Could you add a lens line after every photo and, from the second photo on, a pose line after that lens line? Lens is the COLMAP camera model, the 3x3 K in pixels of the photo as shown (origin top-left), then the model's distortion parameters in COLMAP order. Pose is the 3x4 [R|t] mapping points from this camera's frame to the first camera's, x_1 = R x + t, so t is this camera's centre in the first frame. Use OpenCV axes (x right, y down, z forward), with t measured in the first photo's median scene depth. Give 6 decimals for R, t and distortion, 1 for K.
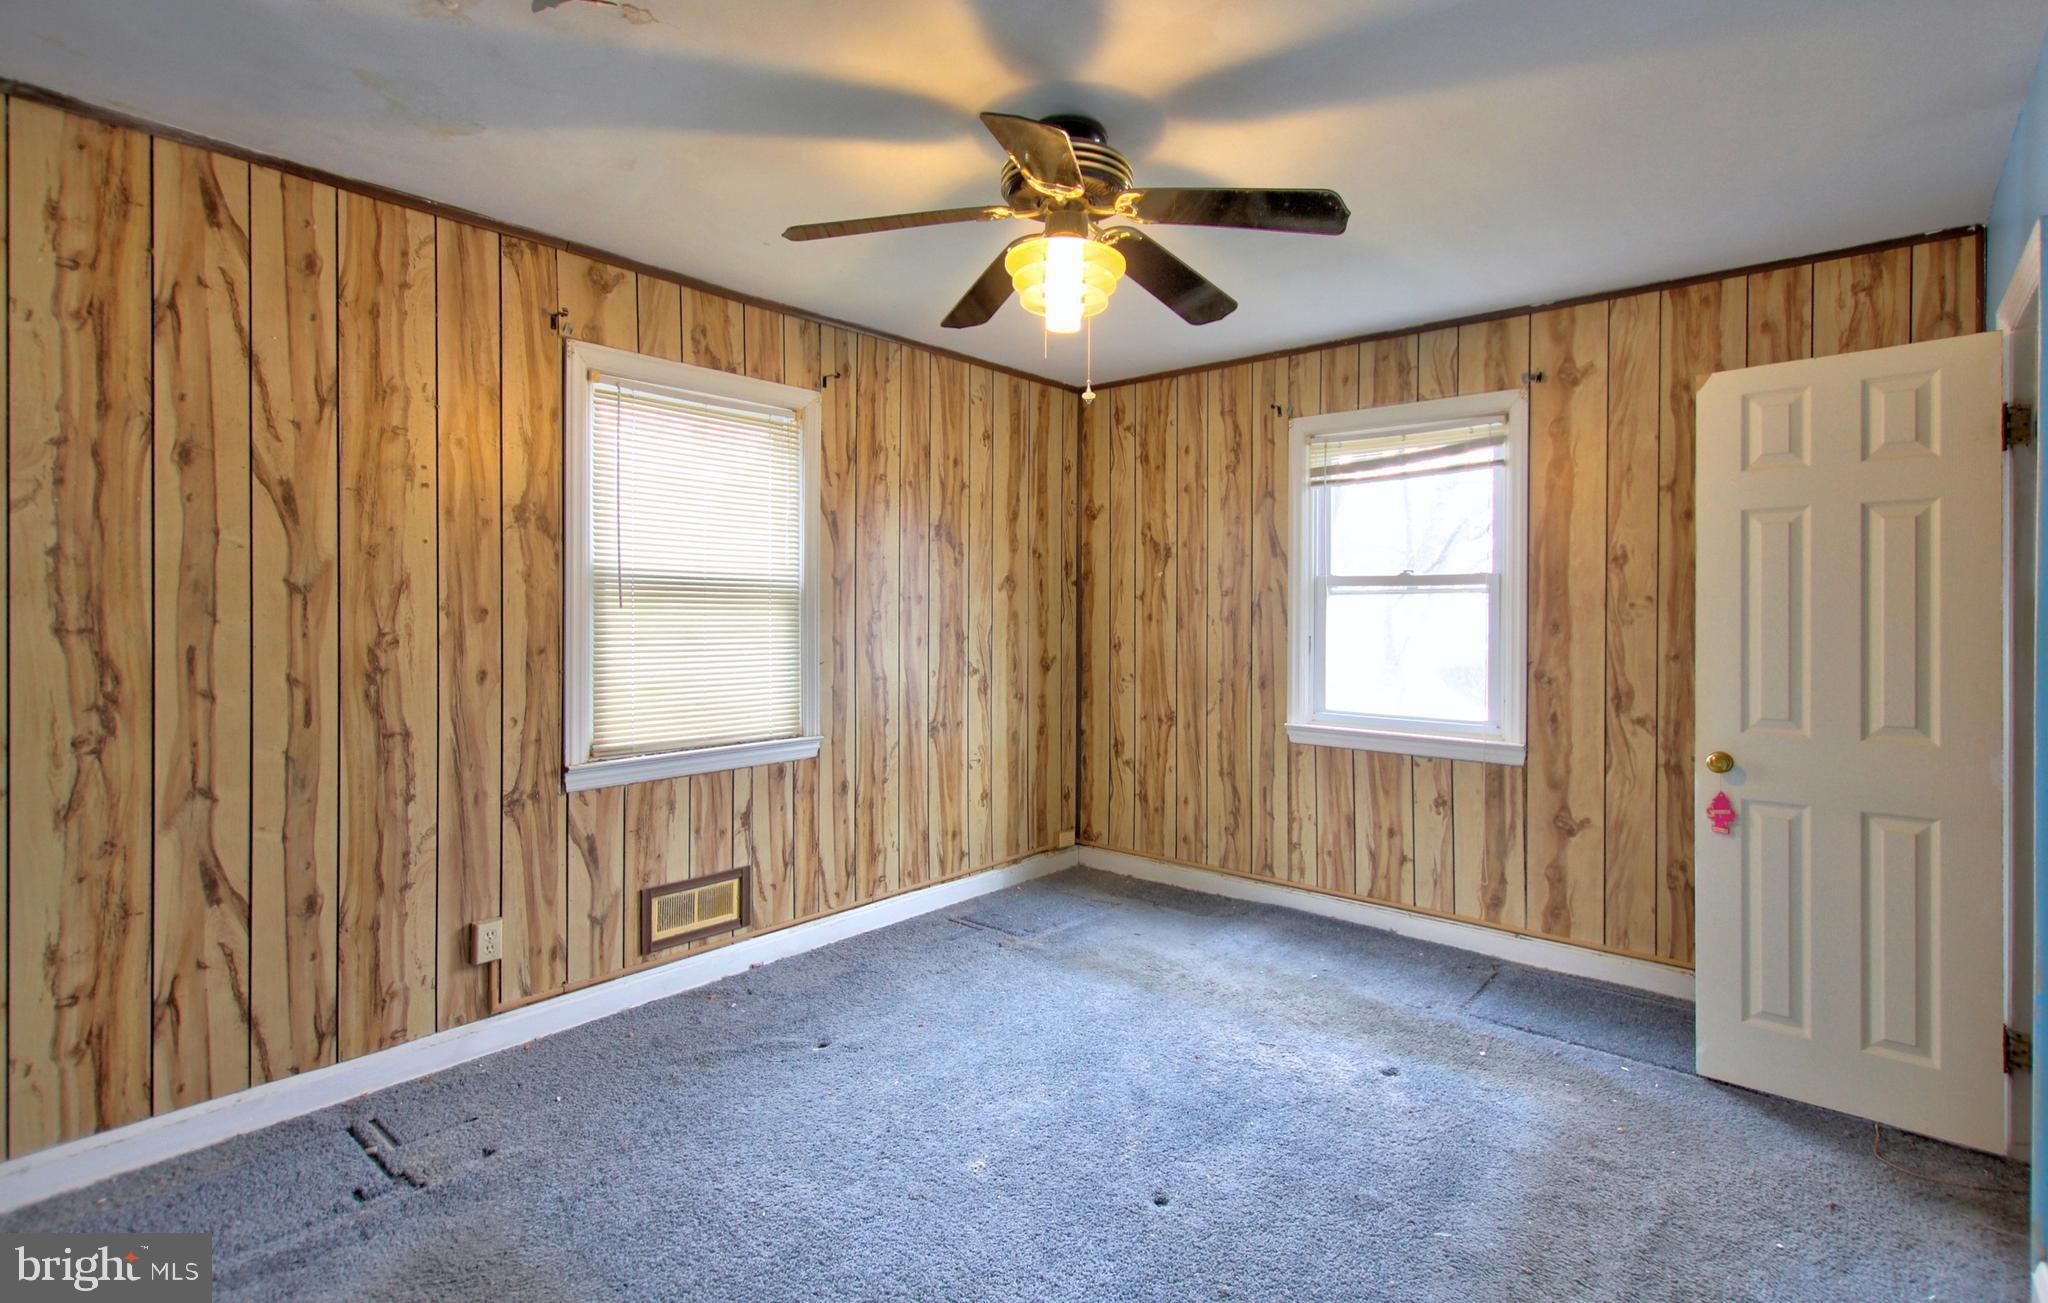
lens RADIAL K [[956.1, 0, 1064.4], [0, 956.1, 611.8], [0, 0, 1]] dist [-0.000063, -0.000106]
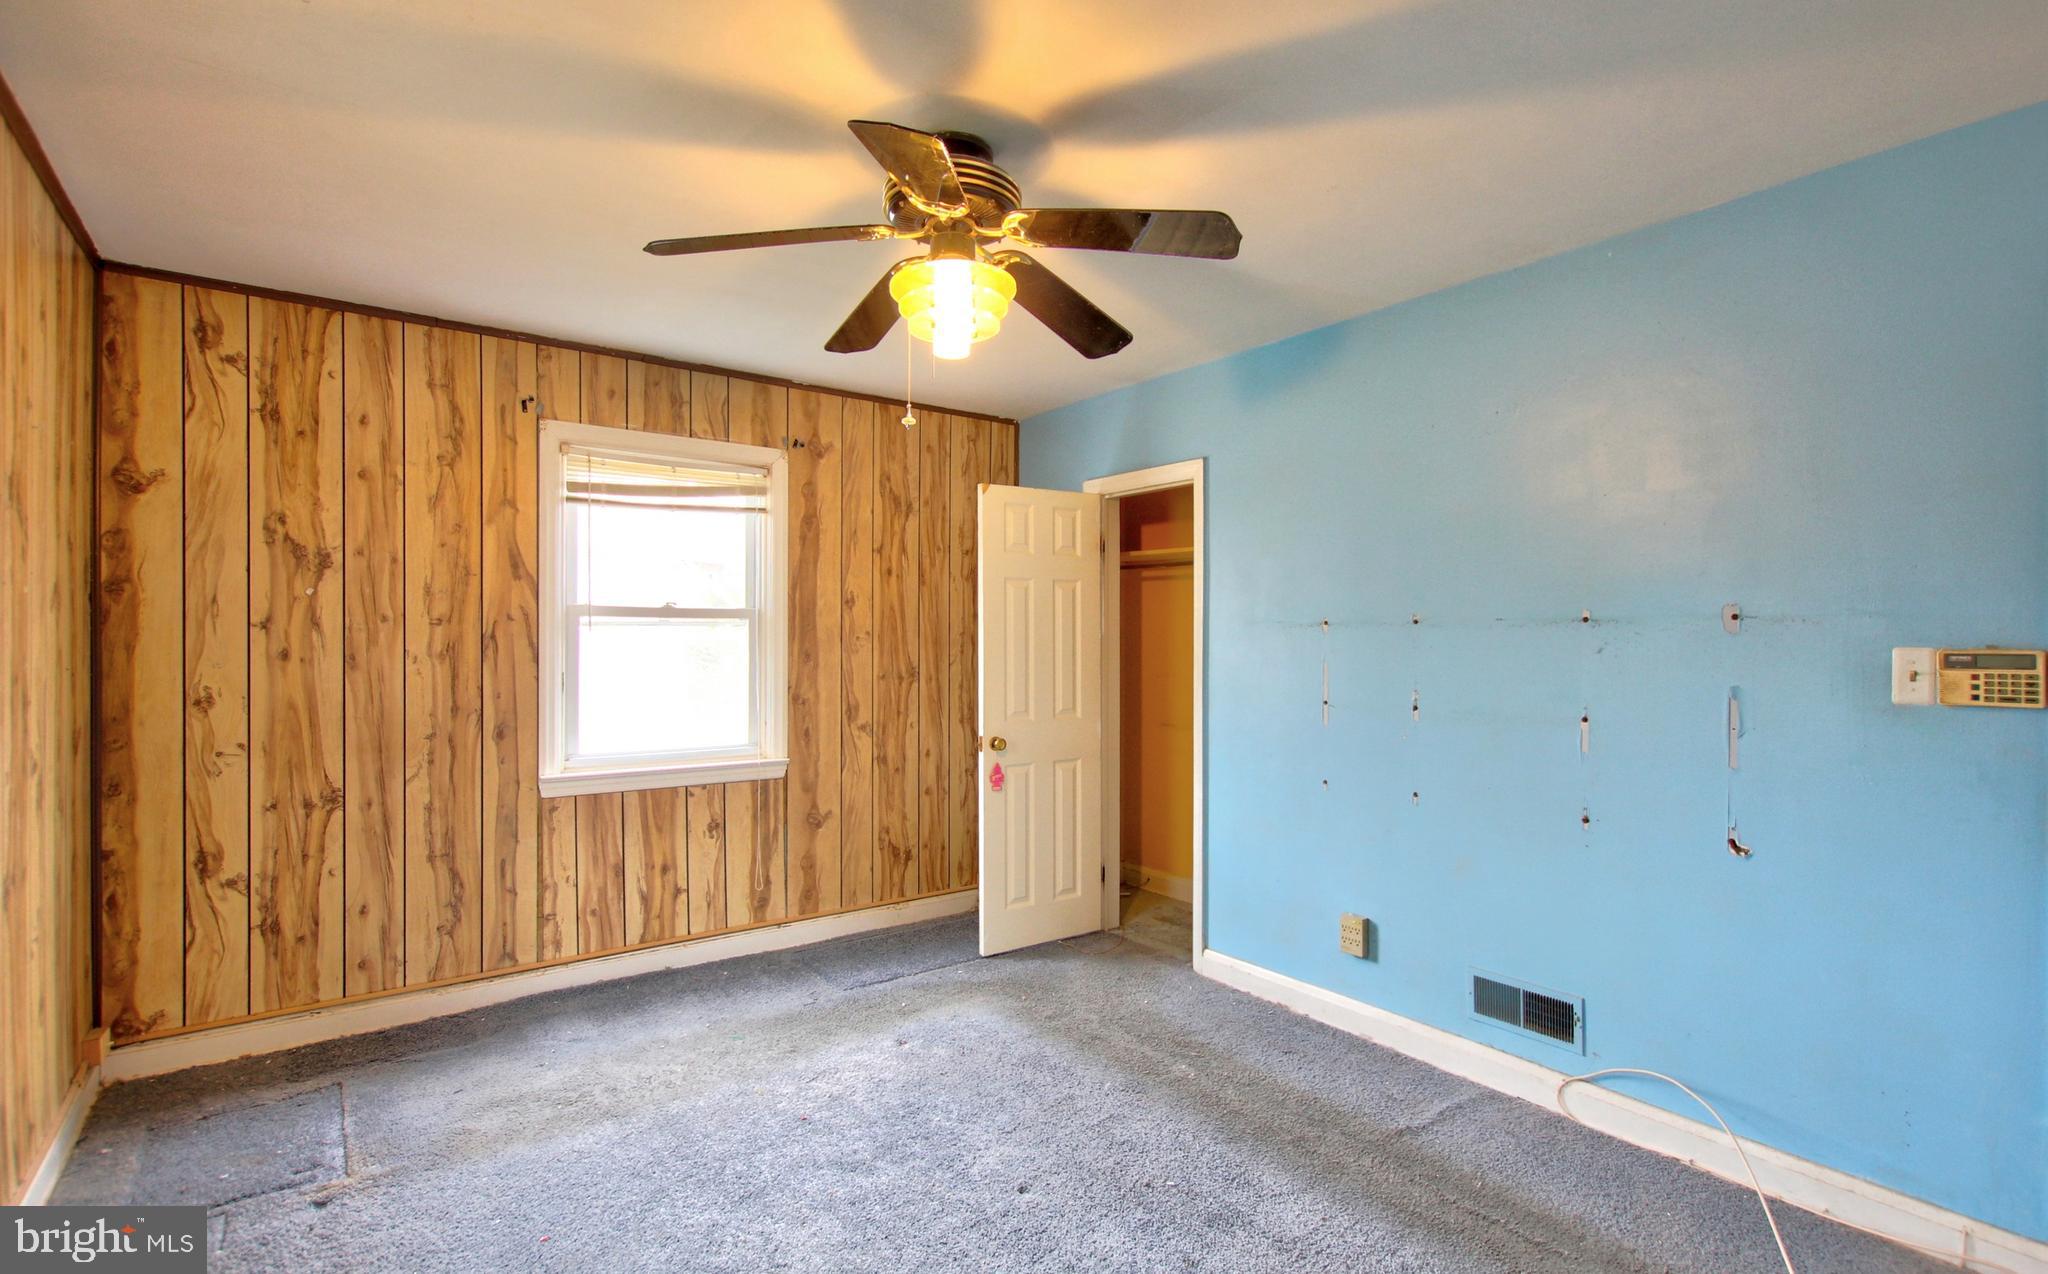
lens RADIAL K [[964.6, 0, 1023.9], [0, 964.6, 636.3], [0, 0, 1]] dist [-0.001010, -0.000991]
pose [[0.232648, -0.001992, 0.972559, -0.525873], [-0.000227, 0.999998, 0.002102, -0.010337], [-0.972561, -0.000710, 0.232647, 0.402738]]
